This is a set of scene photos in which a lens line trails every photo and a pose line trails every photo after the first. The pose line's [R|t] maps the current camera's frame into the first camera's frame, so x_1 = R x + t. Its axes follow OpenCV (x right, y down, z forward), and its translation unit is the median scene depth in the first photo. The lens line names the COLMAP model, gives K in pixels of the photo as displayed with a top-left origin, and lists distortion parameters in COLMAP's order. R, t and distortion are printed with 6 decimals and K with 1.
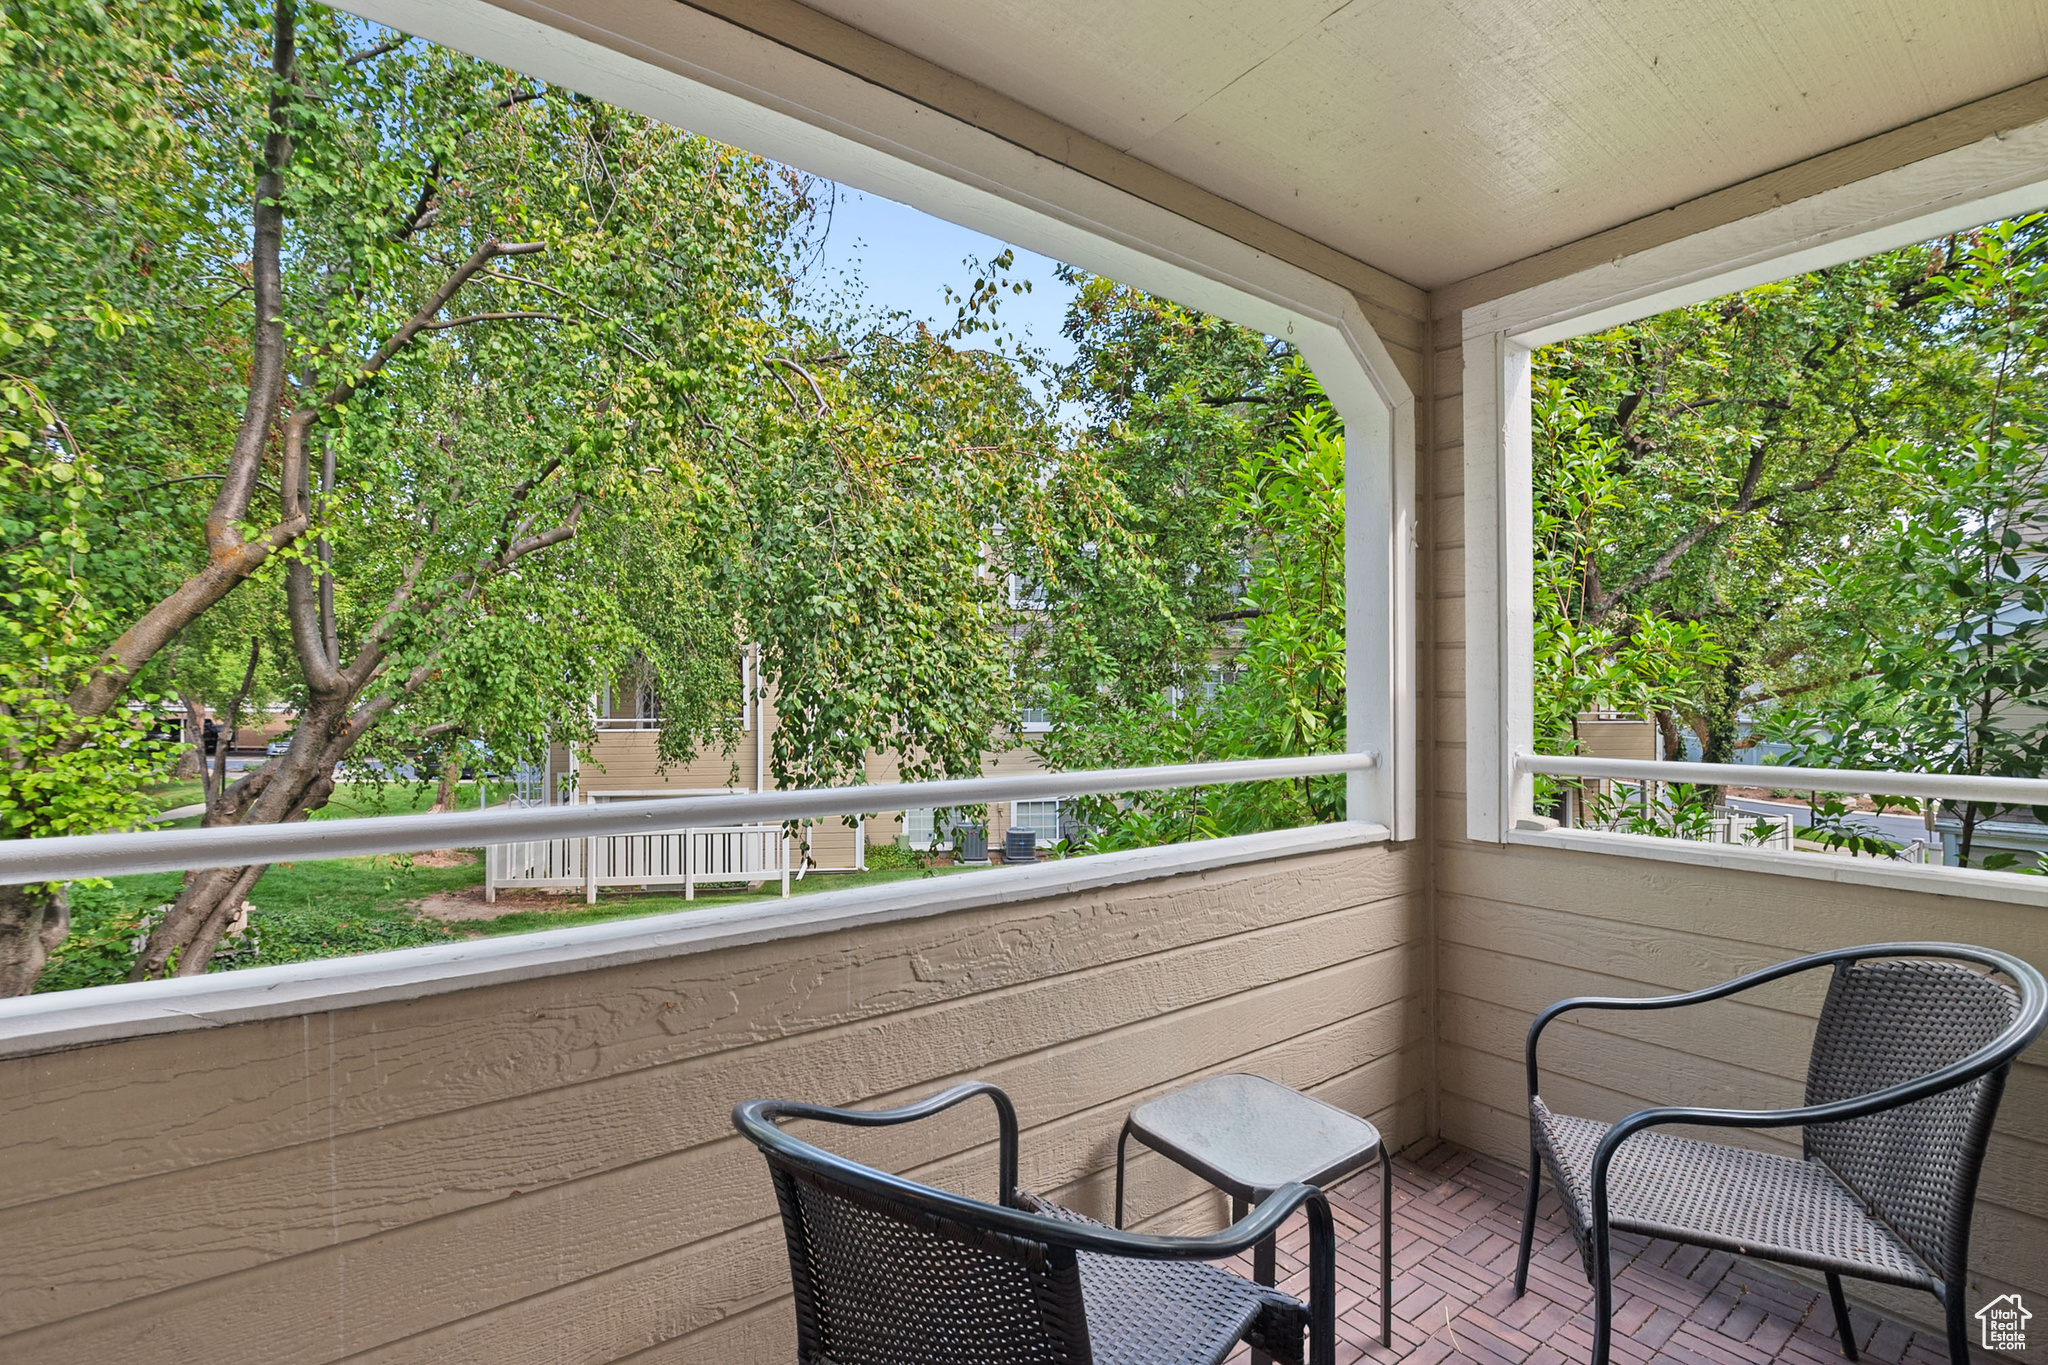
lens RADIAL K [[942.8, 0, 1038.3], [0, 942.8, 679.7], [0, 0, 1]] dist [-0.000794, -0.011476]
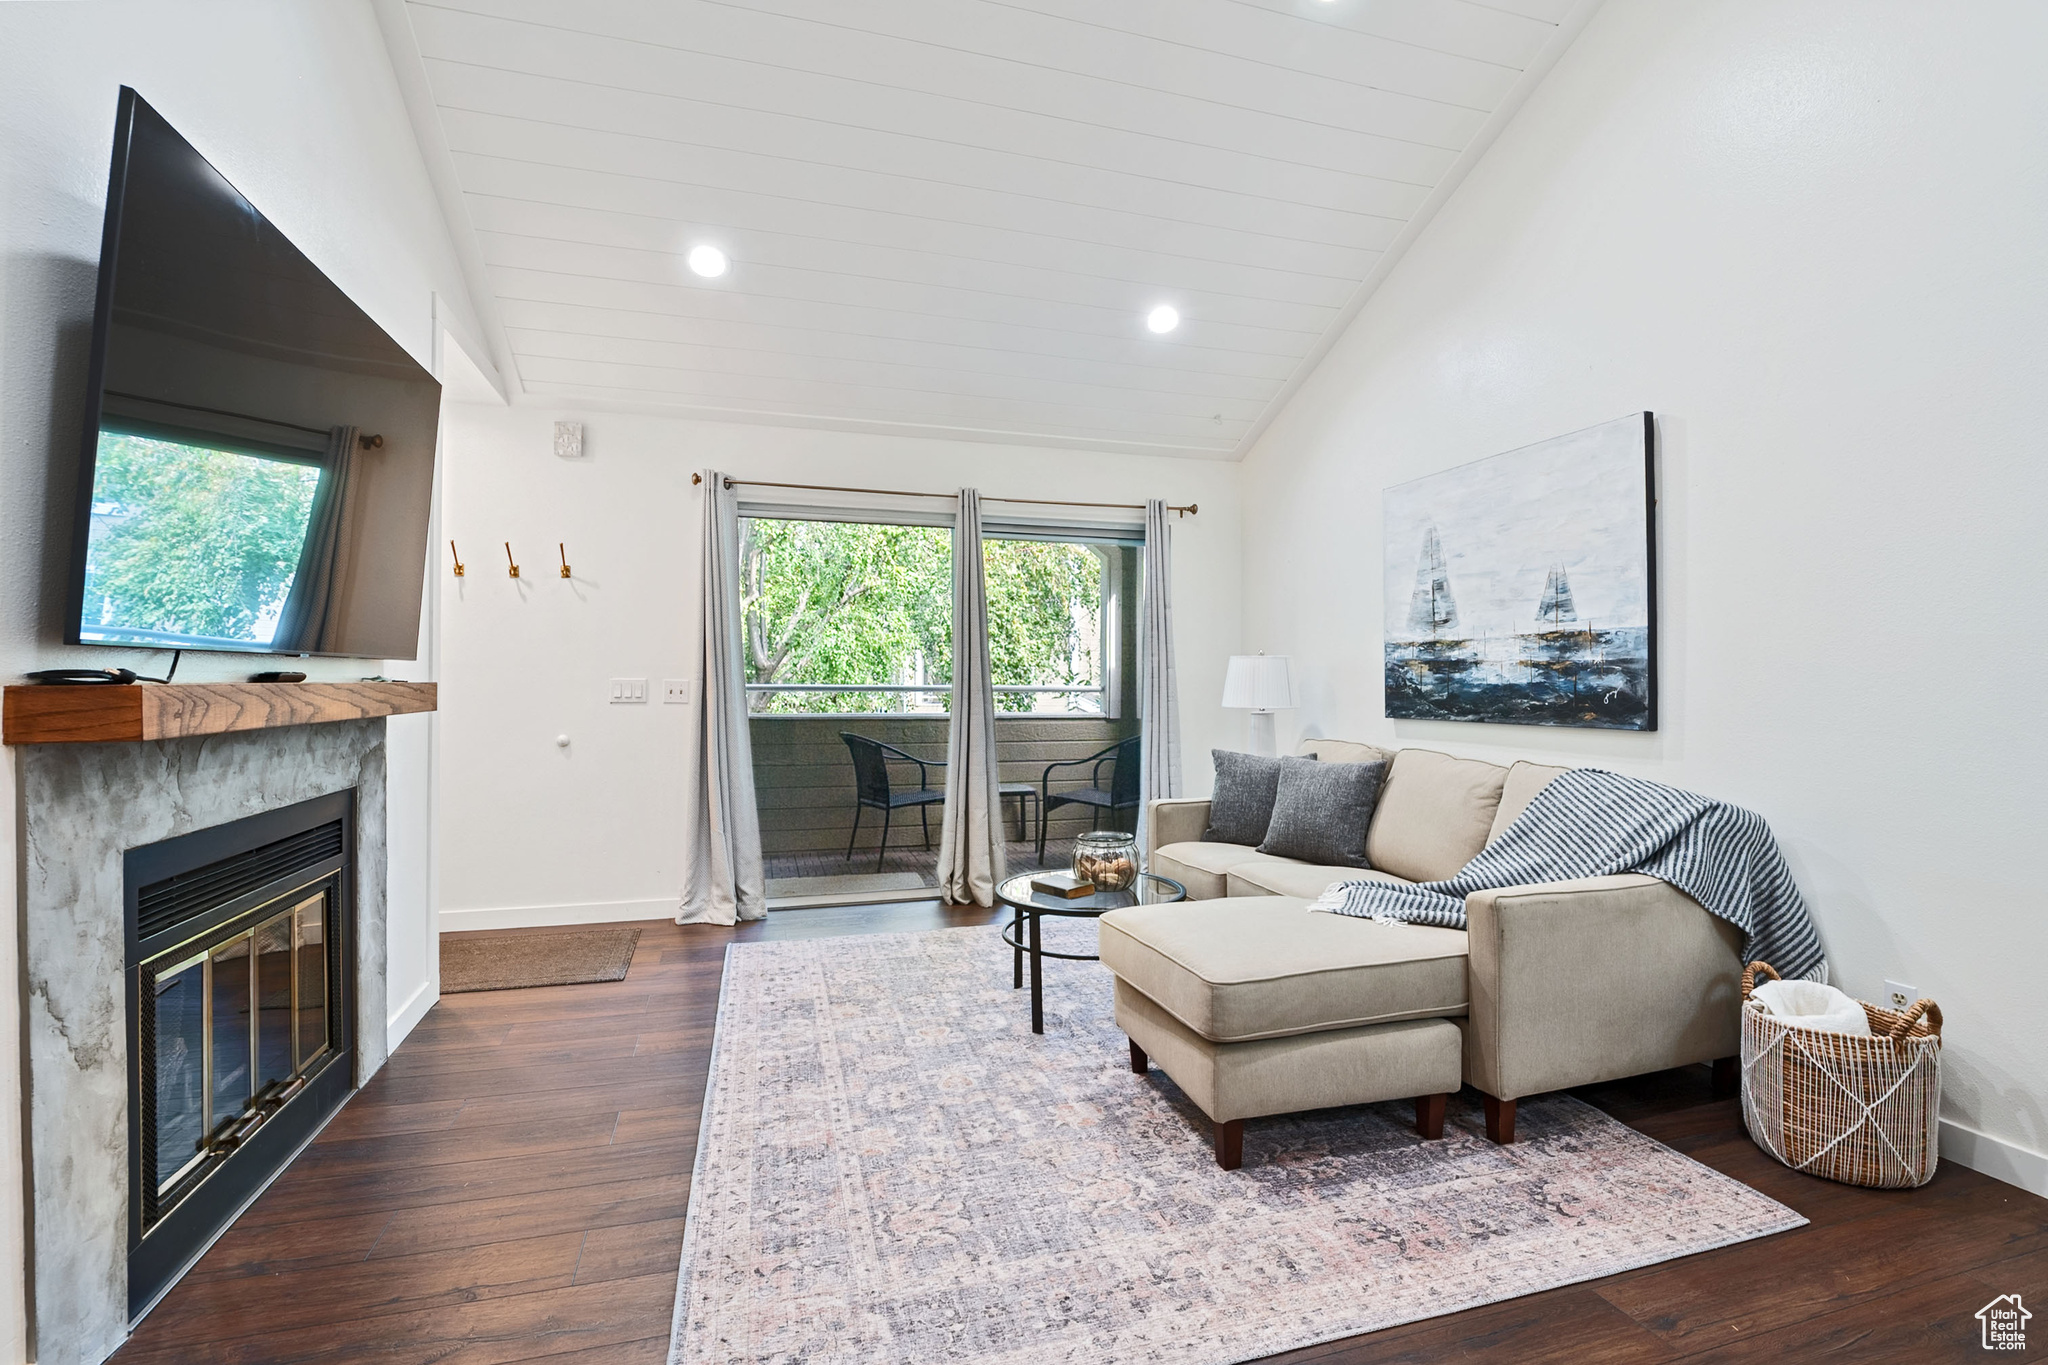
lens RADIAL K [[942.8, 0, 1038.3], [0, 942.8, 679.7], [0, 0, 1]] dist [-0.000794, -0.011476]
pose [[0.939301, 0.001094, -0.343093, 0.513911], [0.002568, 0.999944, 0.010221, 0.016789], [0.343085, -0.010481, 0.939246, -0.731825]]
